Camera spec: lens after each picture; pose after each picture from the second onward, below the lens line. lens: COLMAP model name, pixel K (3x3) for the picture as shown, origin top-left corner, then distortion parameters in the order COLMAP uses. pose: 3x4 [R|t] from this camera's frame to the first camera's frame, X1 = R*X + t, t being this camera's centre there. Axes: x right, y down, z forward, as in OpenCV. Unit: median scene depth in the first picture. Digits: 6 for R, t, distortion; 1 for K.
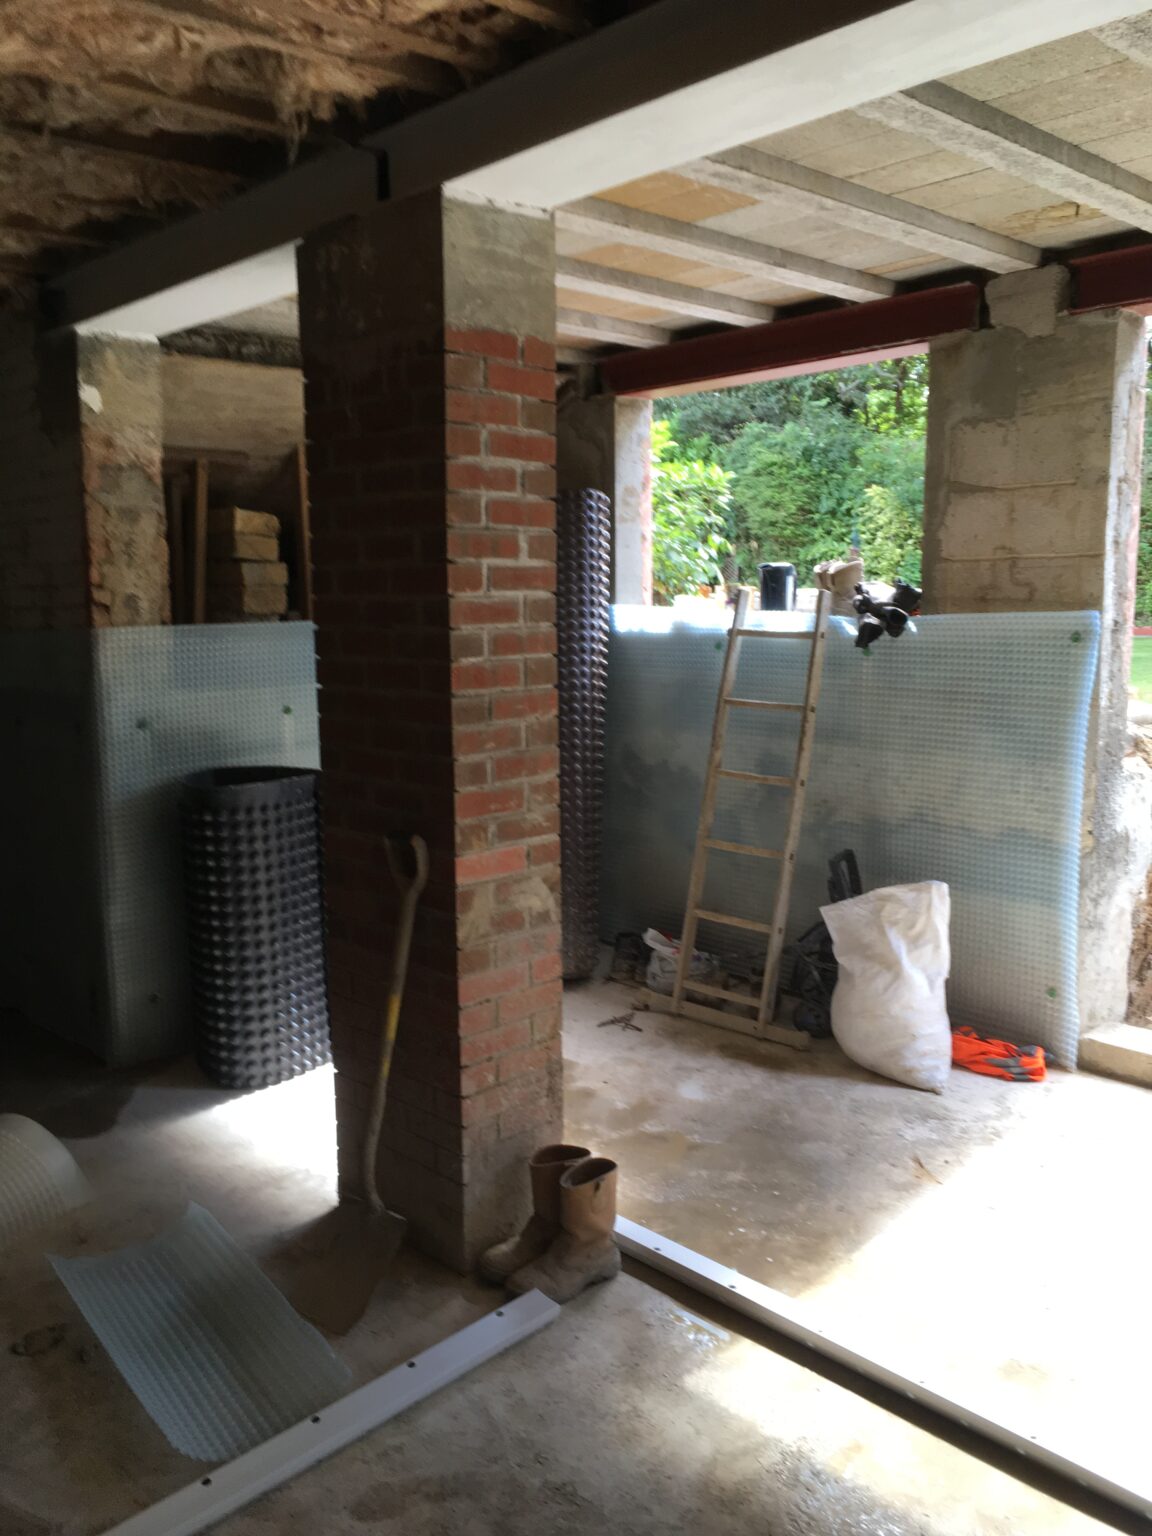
lens RADIAL K [[1293.4, 0, 571.6], [0, 1293.4, 763.0], [0, 0, 1]] dist [0.012002, -0.044699]
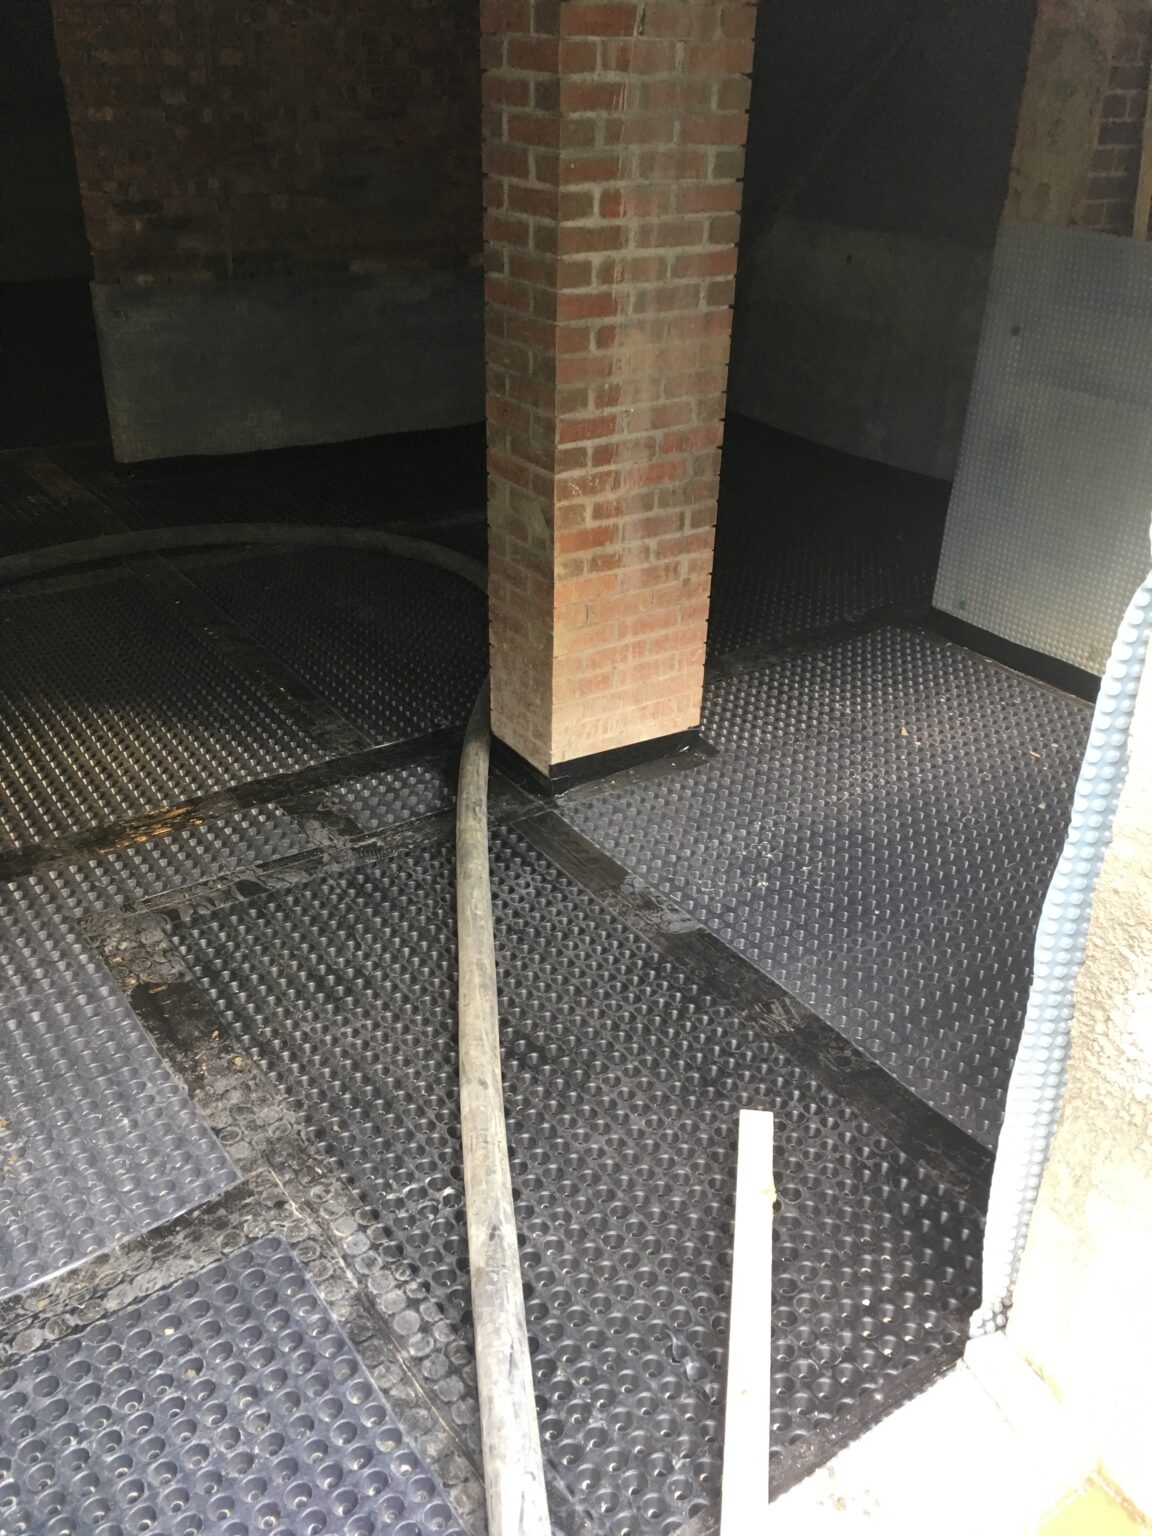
lens RADIAL K [[1293.4, 0, 581.3], [0, 1293.4, 764.6], [0, 0, 1]] dist [0.012002, -0.044699]
pose [[-0.162940, 0.487314, -0.857890, 1.028160], [-0.149849, 0.847200, 0.509703, -0.291546], [0.975190, 0.211605, -0.065019, 1.204967]]
